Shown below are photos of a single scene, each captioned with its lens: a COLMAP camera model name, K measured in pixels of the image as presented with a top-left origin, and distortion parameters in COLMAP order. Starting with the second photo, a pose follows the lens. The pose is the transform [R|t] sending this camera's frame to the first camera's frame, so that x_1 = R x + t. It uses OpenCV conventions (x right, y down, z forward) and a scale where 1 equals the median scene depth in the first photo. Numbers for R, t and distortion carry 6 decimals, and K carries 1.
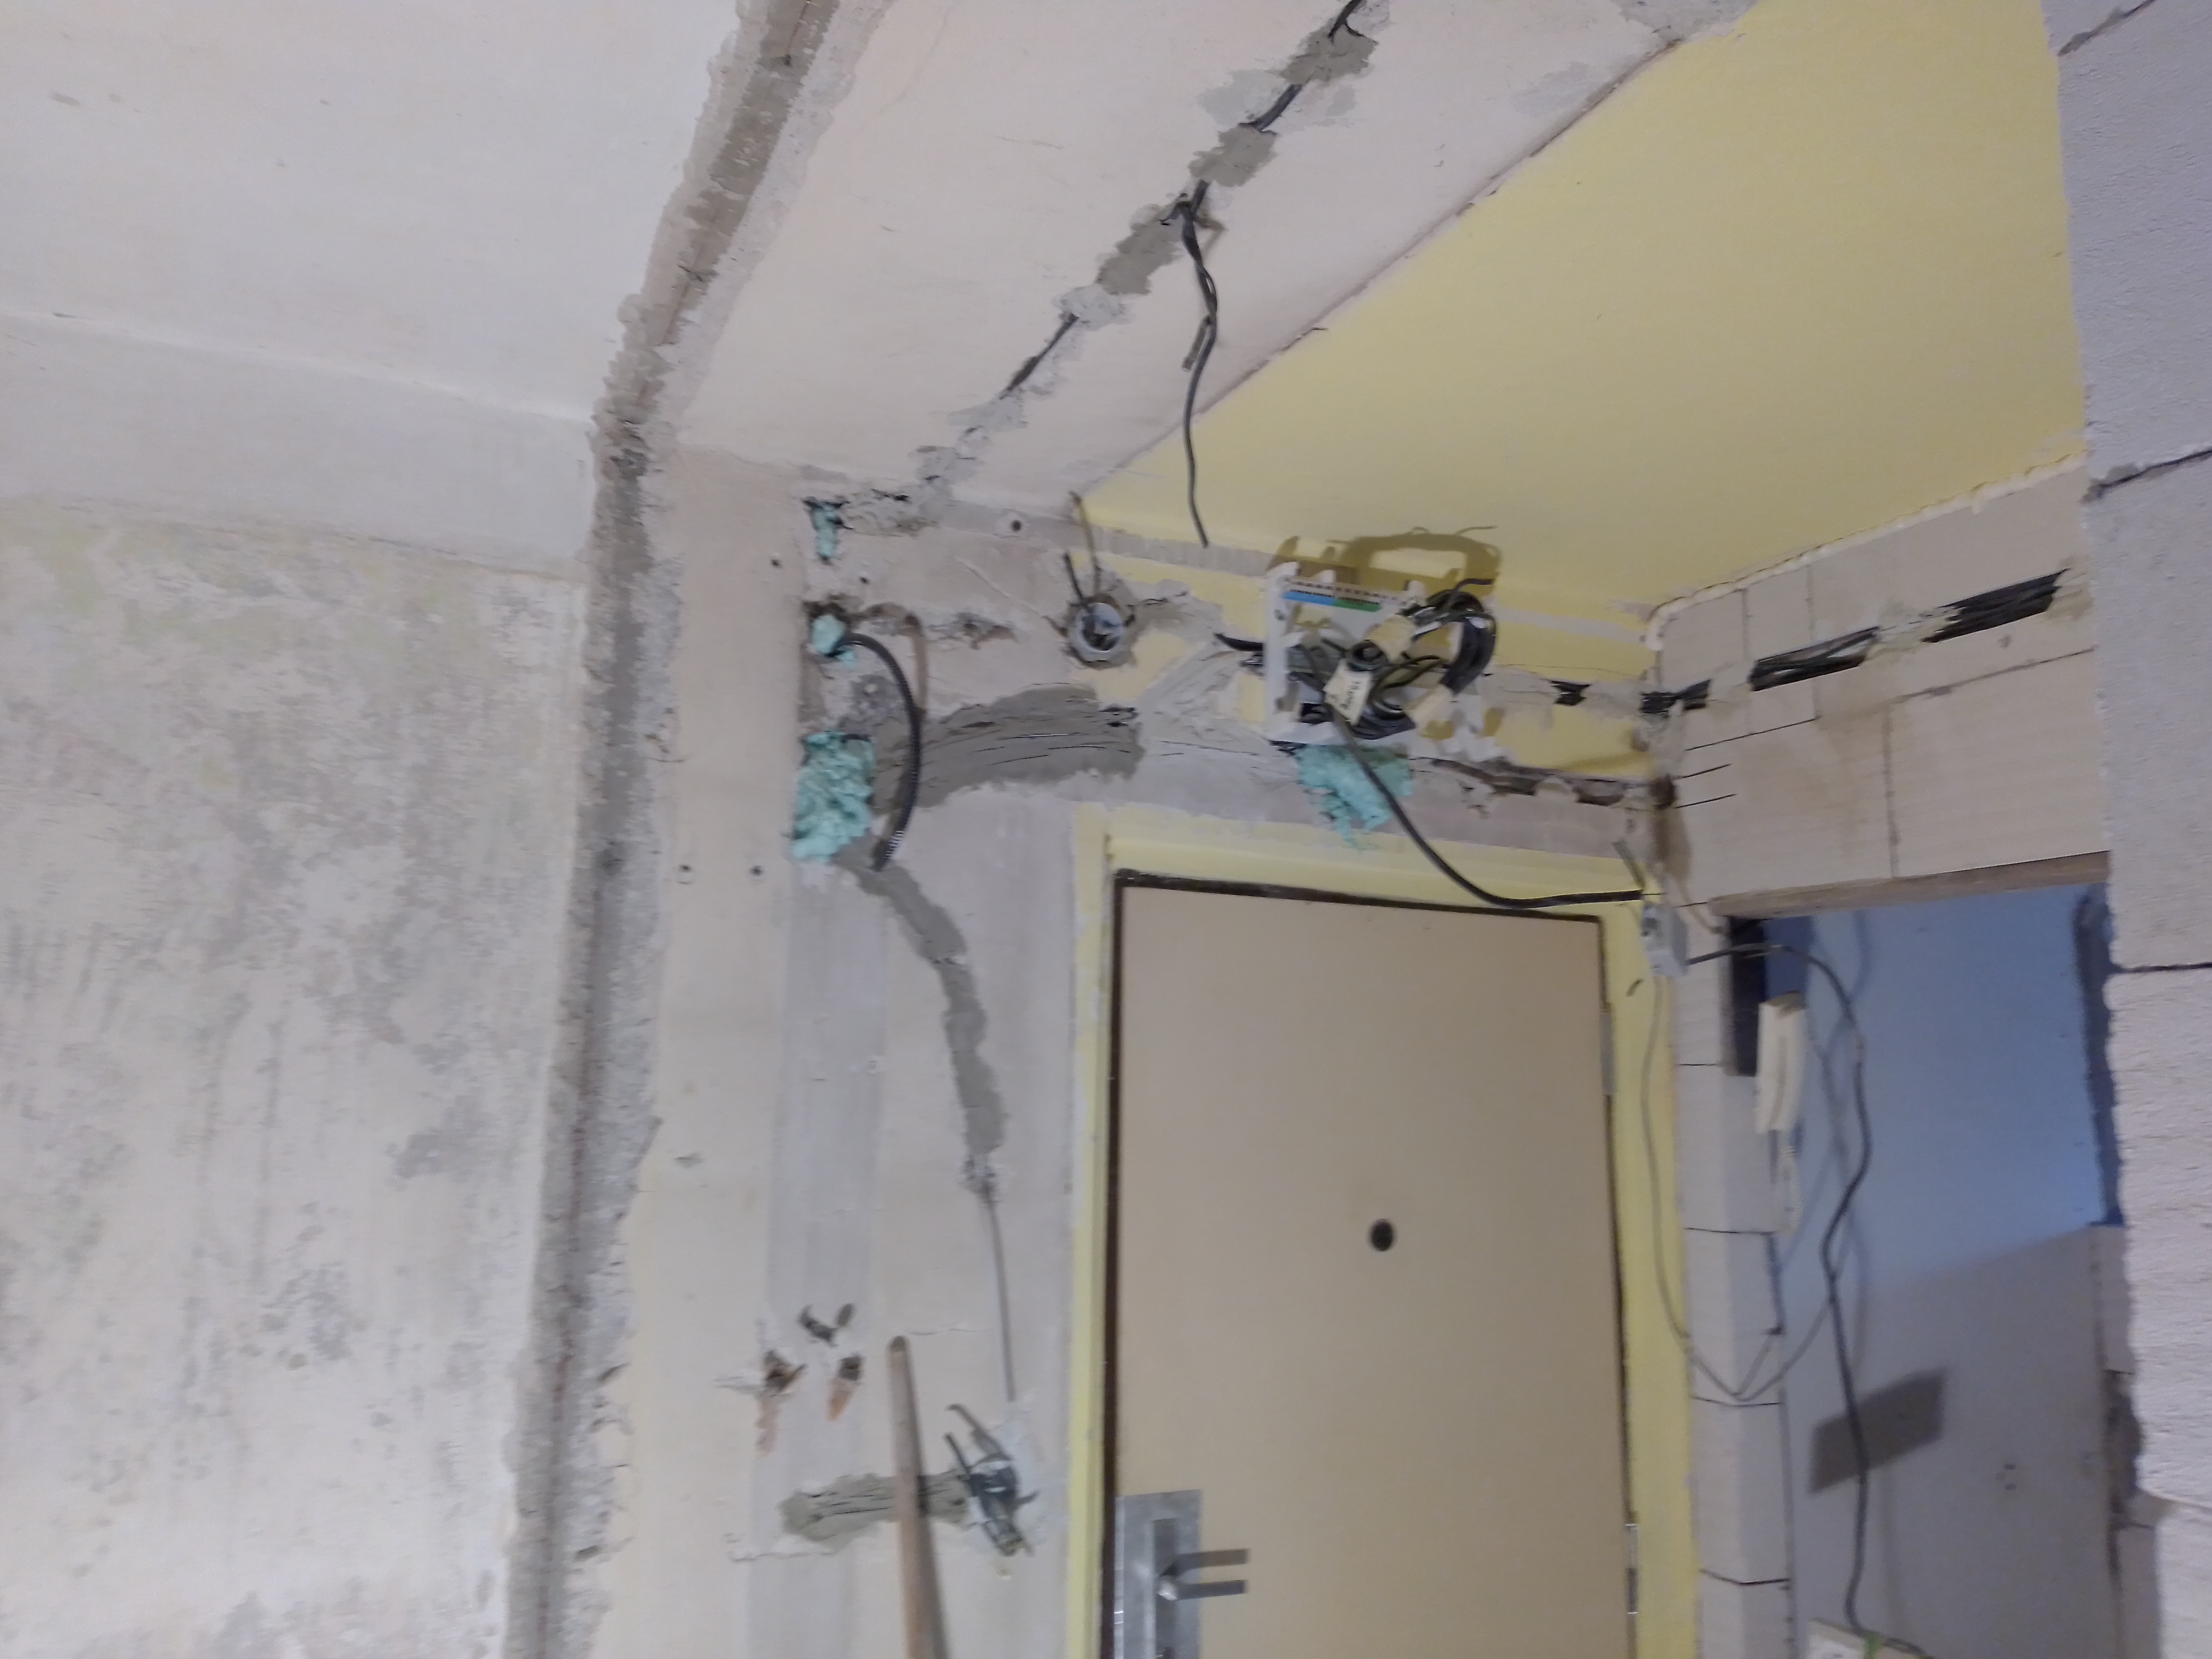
lens RADIAL K [[1640.1, 0, 1105.3], [0, 1640.1, 823.6], [0, 0, 1]] dist [0.101421, -0.163065]
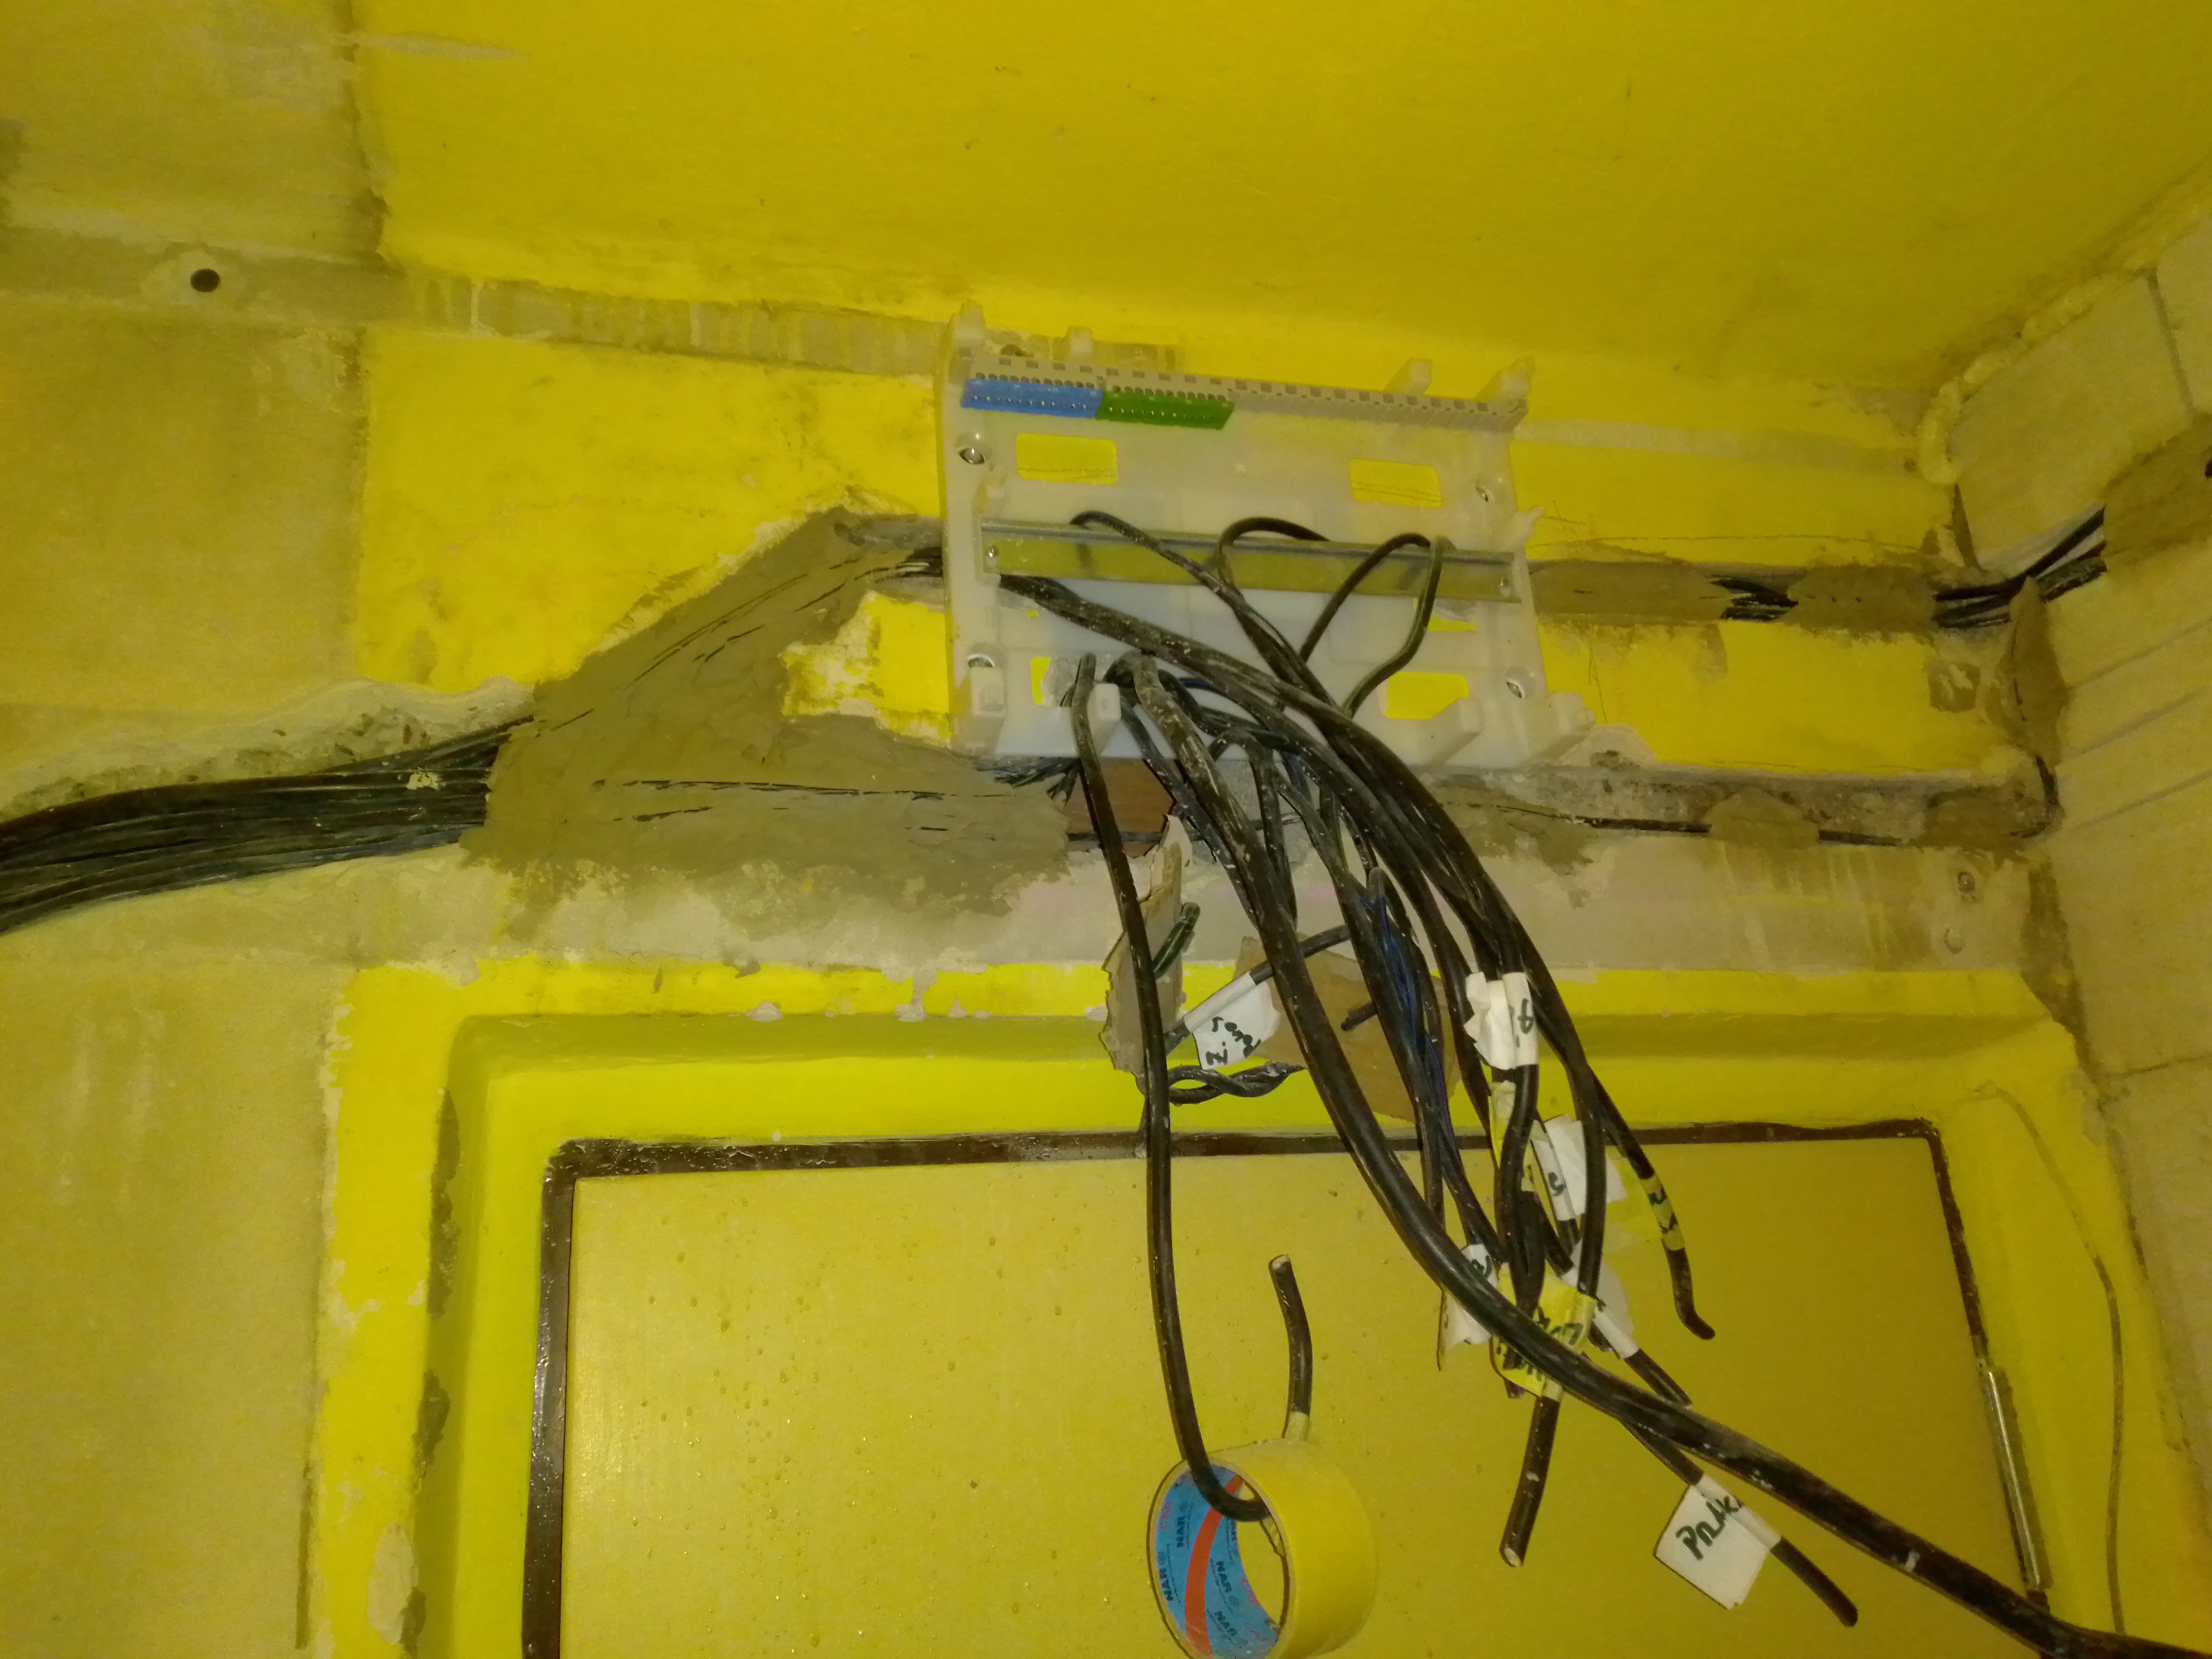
lens RADIAL K [[1640.1, 0, 1105.3], [0, 1640.1, 823.6], [0, 0, 1]] dist [0.101421, -0.163065]
pose [[0.984808, -0.128592, -0.116695, 0.208695], [0.110609, 0.982584, -0.149311, 0.030720], [0.133863, 0.134135, 0.981880, 0.746325]]
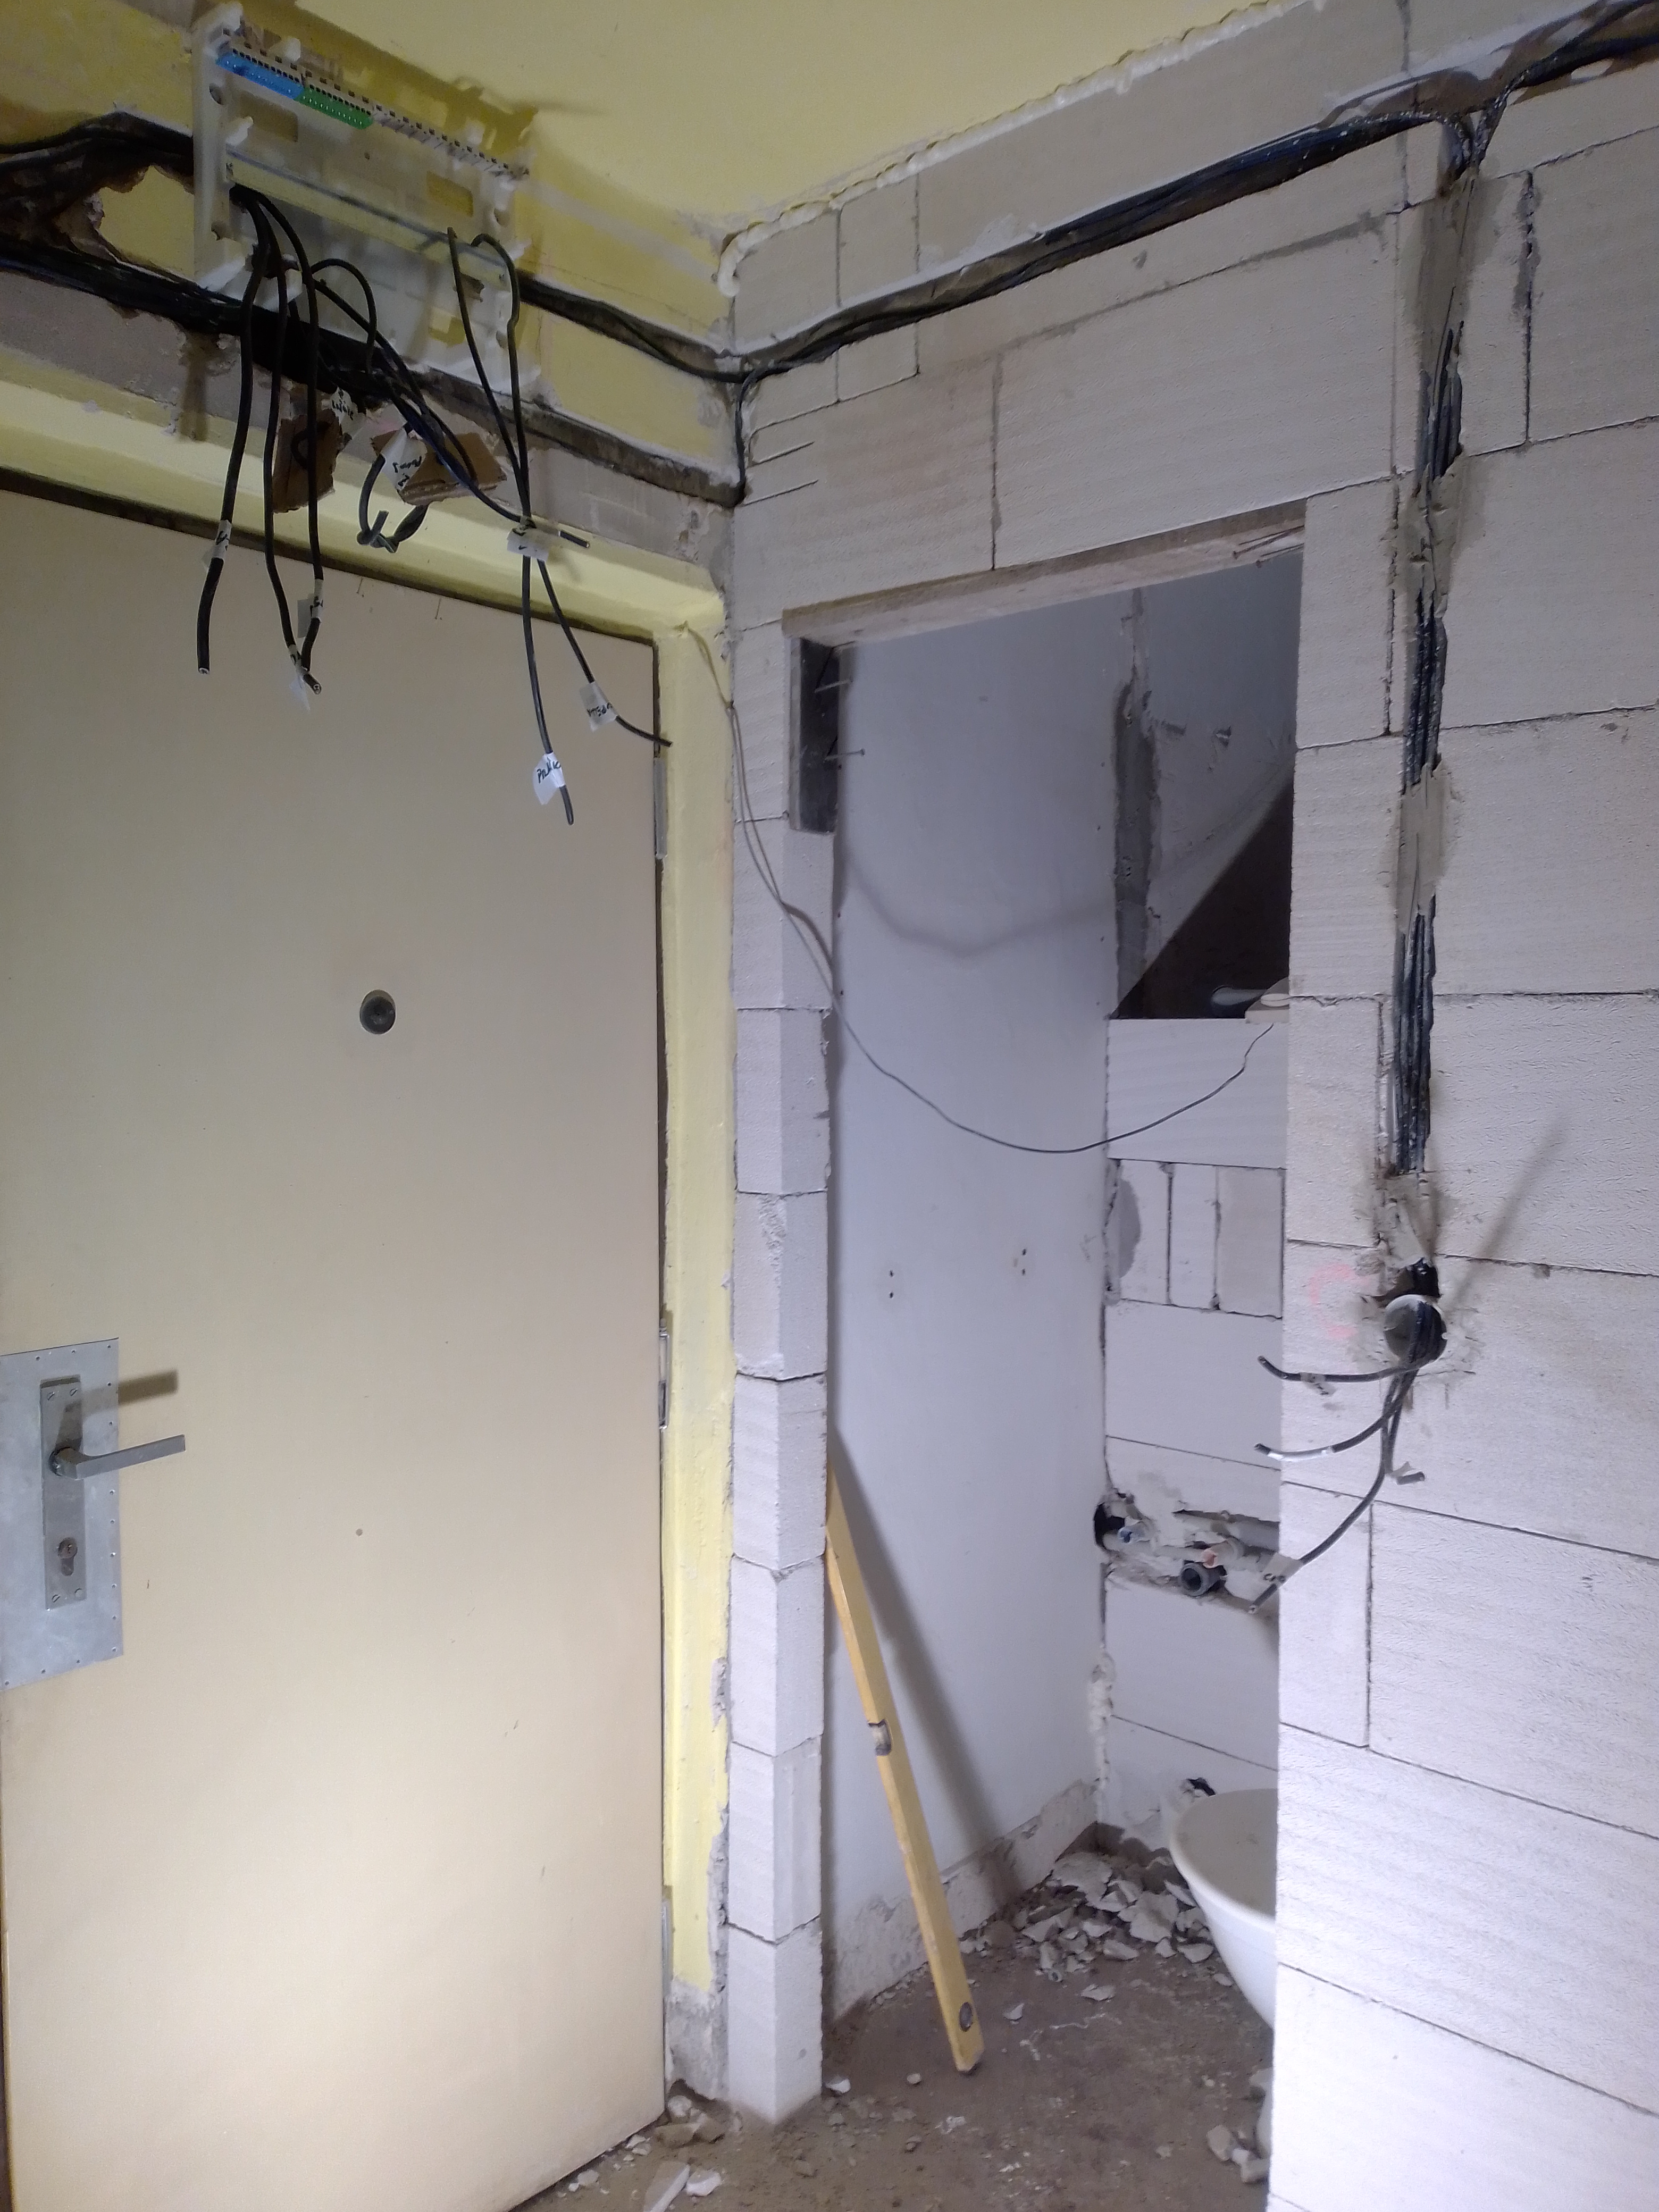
lens RADIAL K [[1640.1, 0, 820.5], [0, 1640.1, 1093.8], [0, 0, 1]] dist [0.101421, -0.163065]
pose [[0.918137, -0.036805, 0.394550, 0.058678], [-0.048157, 0.977934, 0.203287, 0.141003], [-0.393325, -0.205646, 0.896105, 0.254237]]
